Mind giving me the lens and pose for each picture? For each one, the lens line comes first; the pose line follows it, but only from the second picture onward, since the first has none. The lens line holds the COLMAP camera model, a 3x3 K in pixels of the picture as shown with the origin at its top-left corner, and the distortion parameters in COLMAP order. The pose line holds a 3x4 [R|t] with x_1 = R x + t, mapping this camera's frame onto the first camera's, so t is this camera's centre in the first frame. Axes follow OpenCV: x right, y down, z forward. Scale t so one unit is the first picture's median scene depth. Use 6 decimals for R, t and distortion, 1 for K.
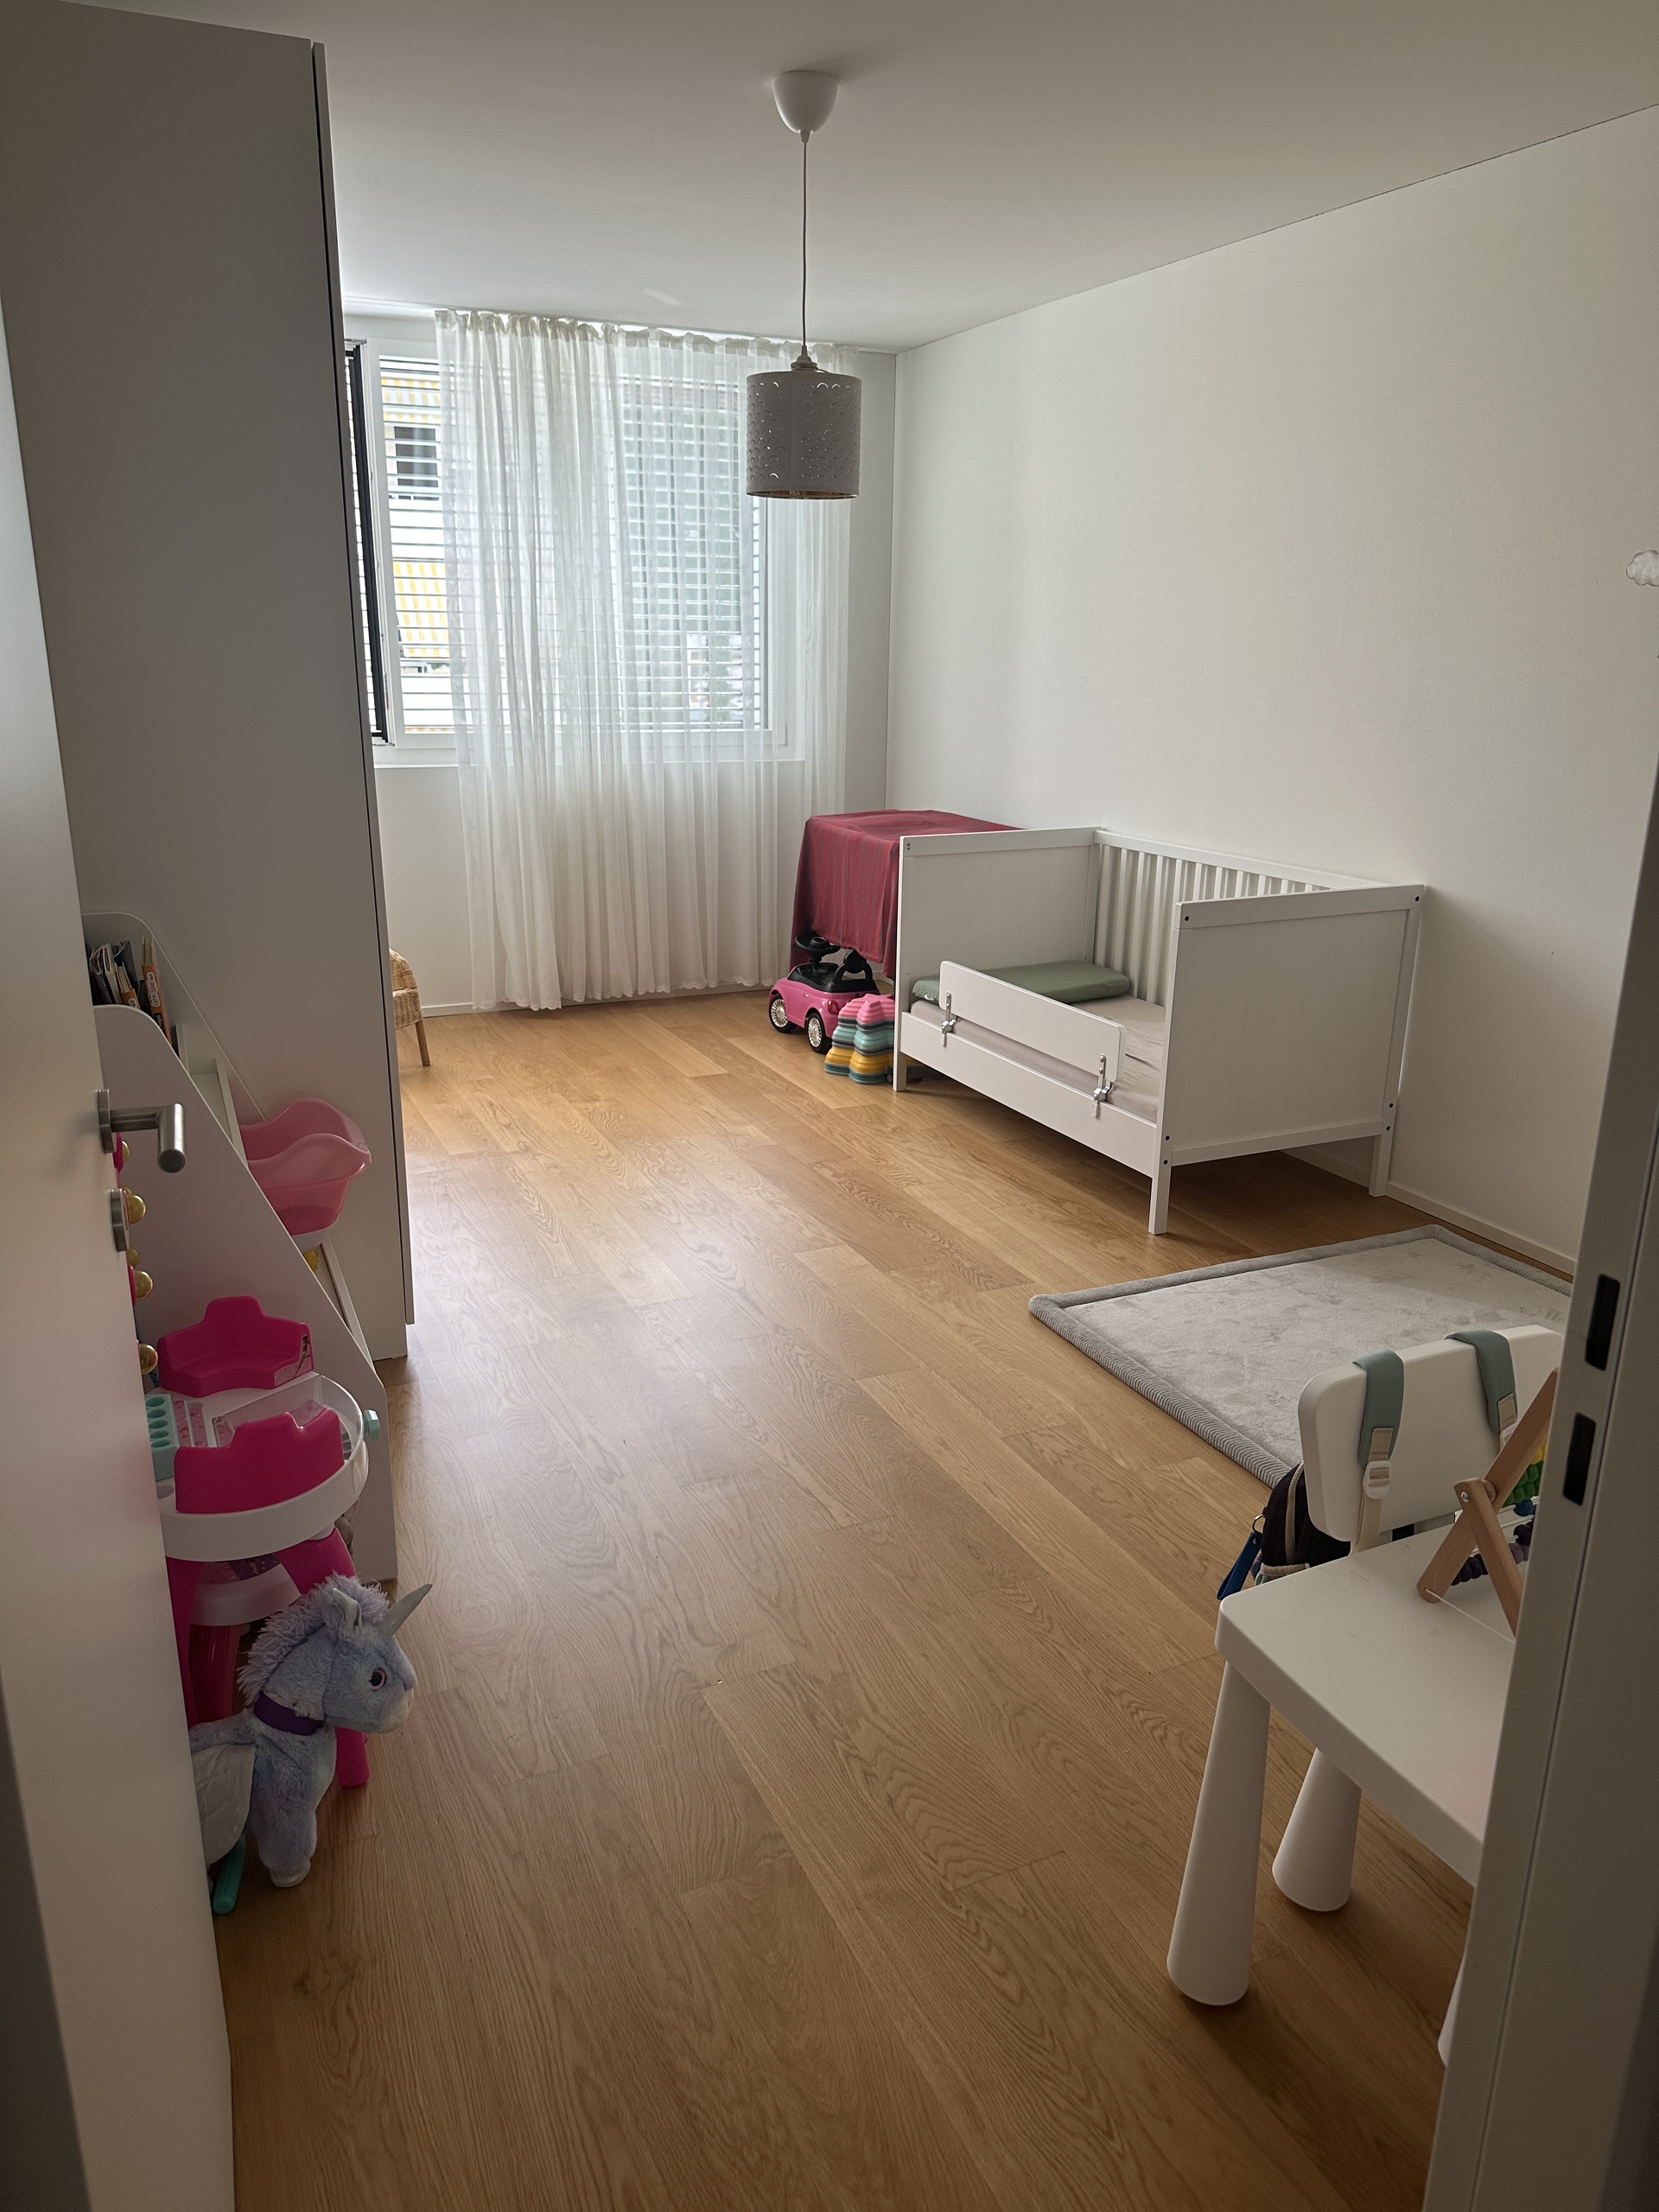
lens RADIAL K [[1561.8, 0, 830.6], [0, 1561.8, 1116.4], [0, 0, 1]] dist [0.005148, -0.001224]
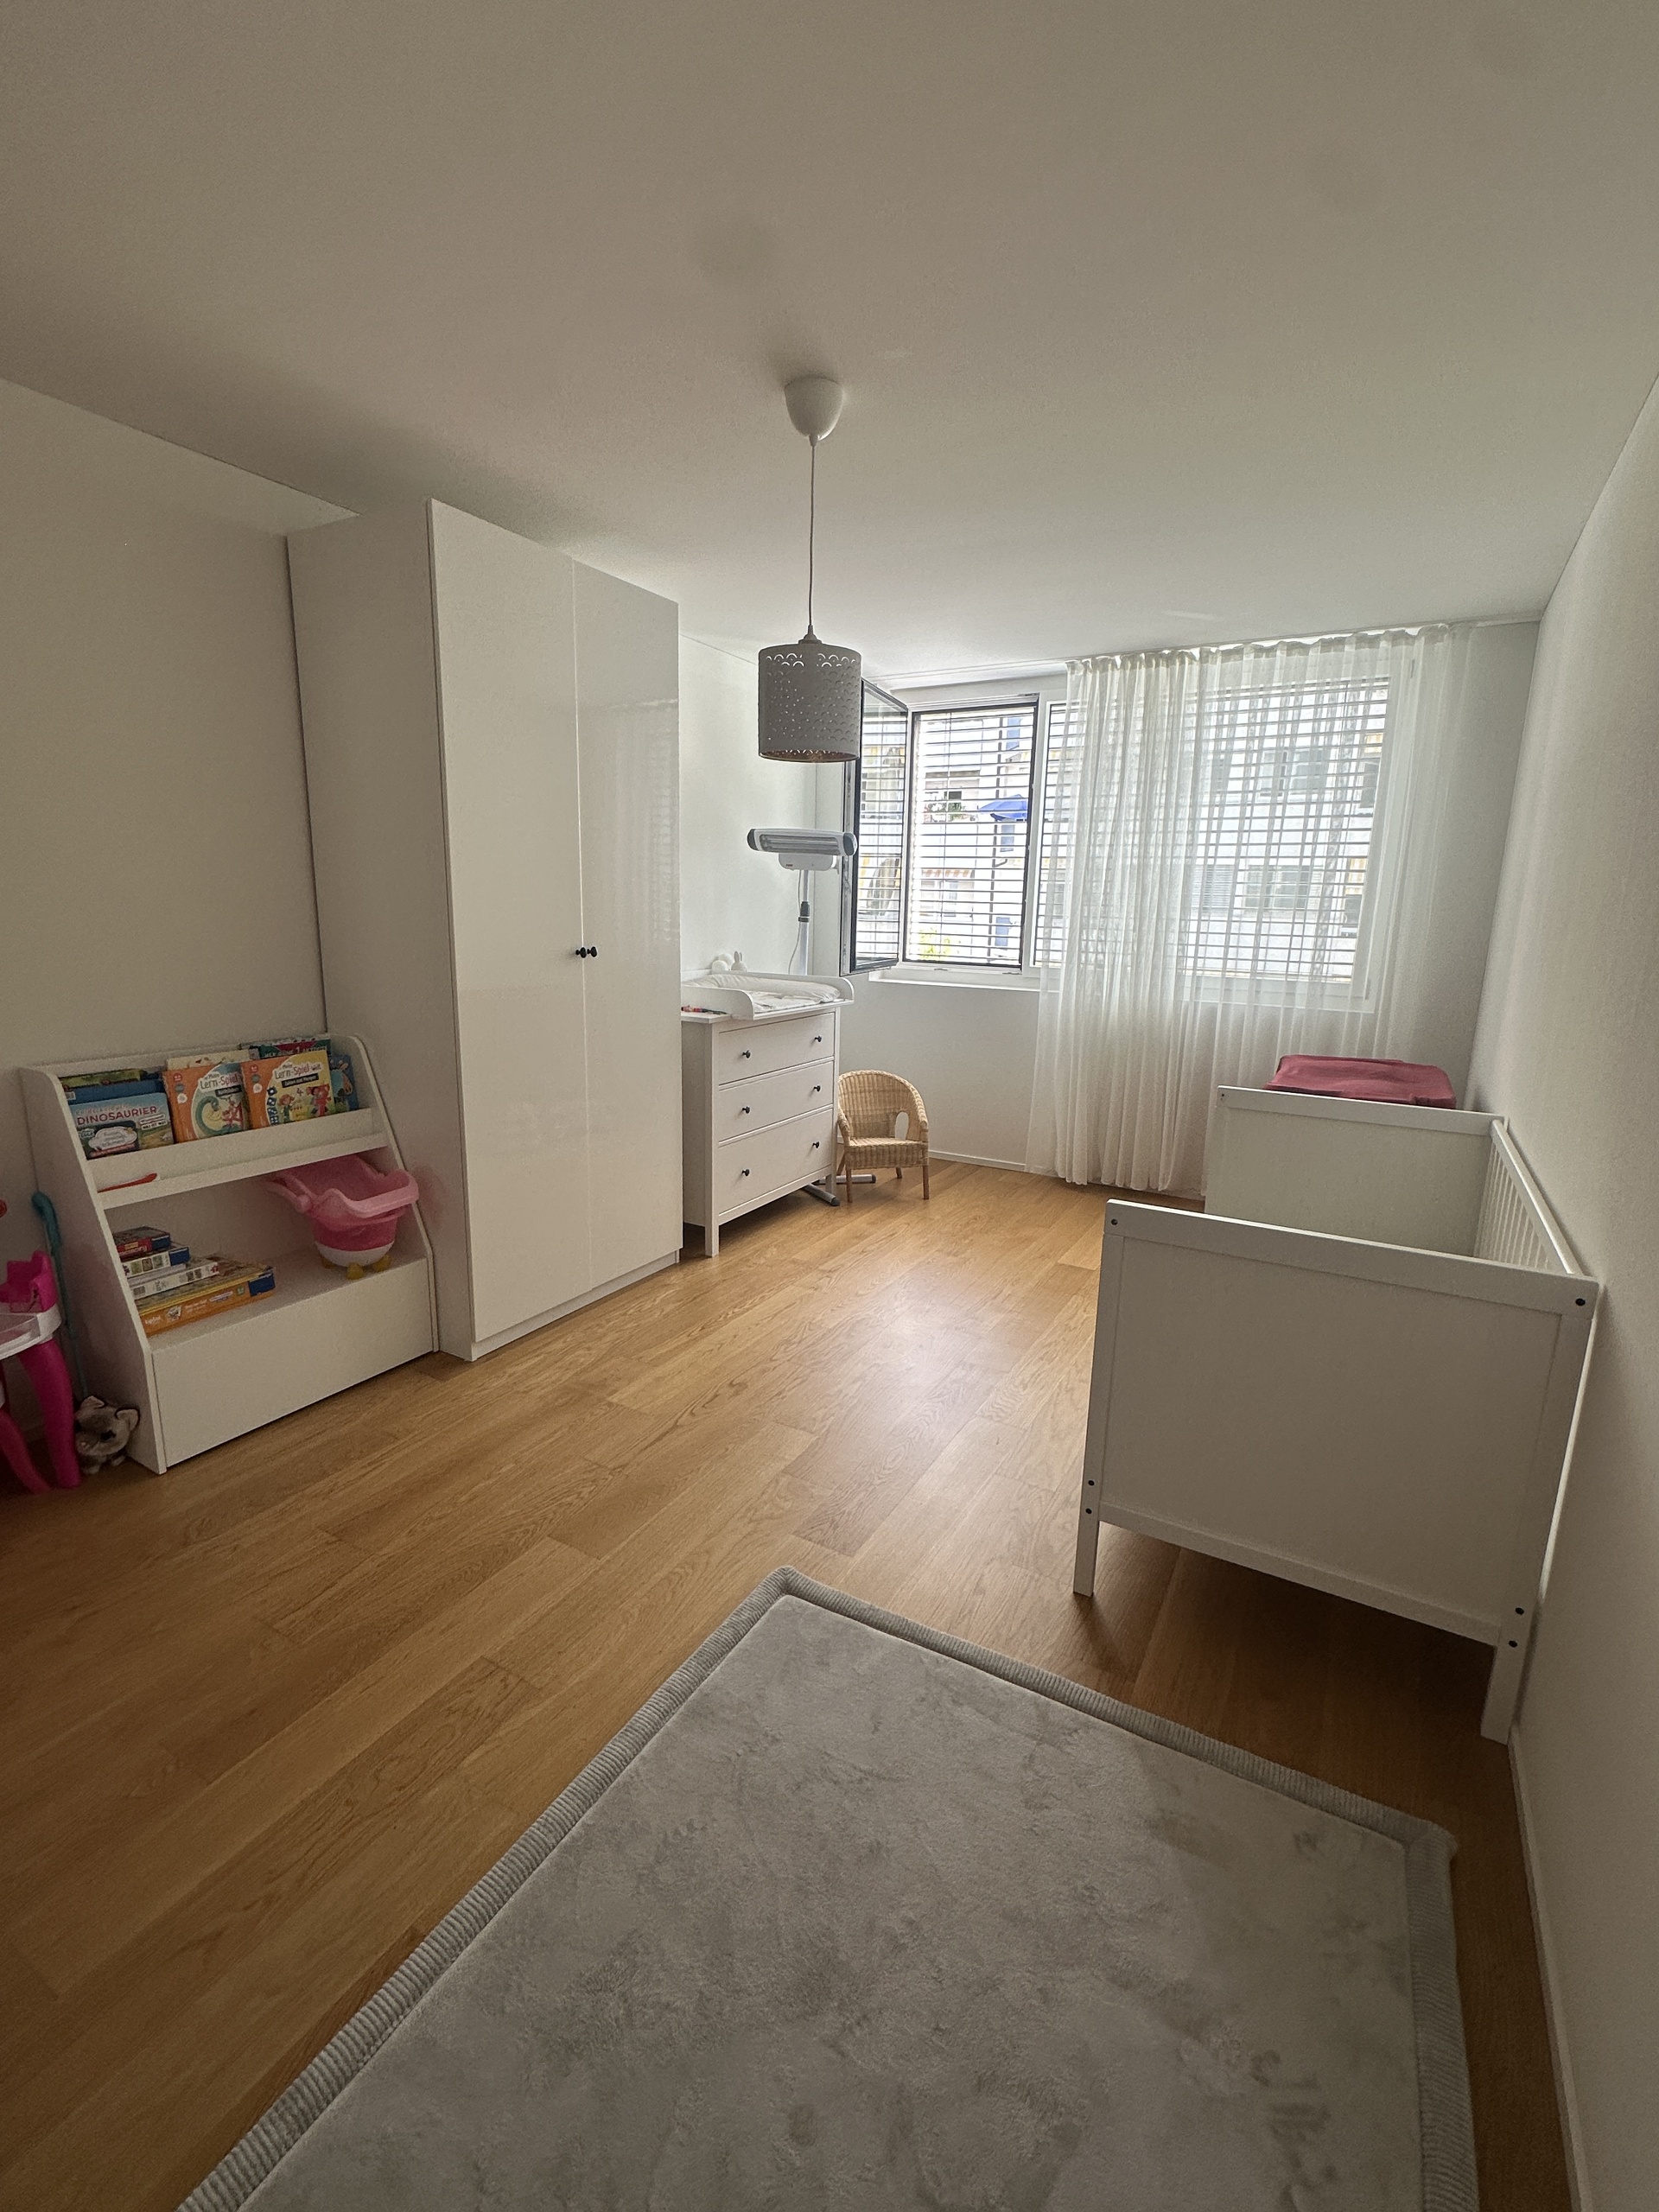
lens RADIAL K [[982.8, 0, 821.4], [0, 982.8, 1097.6], [0, 0, 1]] dist [0.002589, 0.000310]
pose [[0.598072, 0.163483, -0.784591, 0.344986], [-0.249895, 0.968208, 0.011255, -0.103997], [0.761487, 0.189334, 0.619911, 0.372610]]
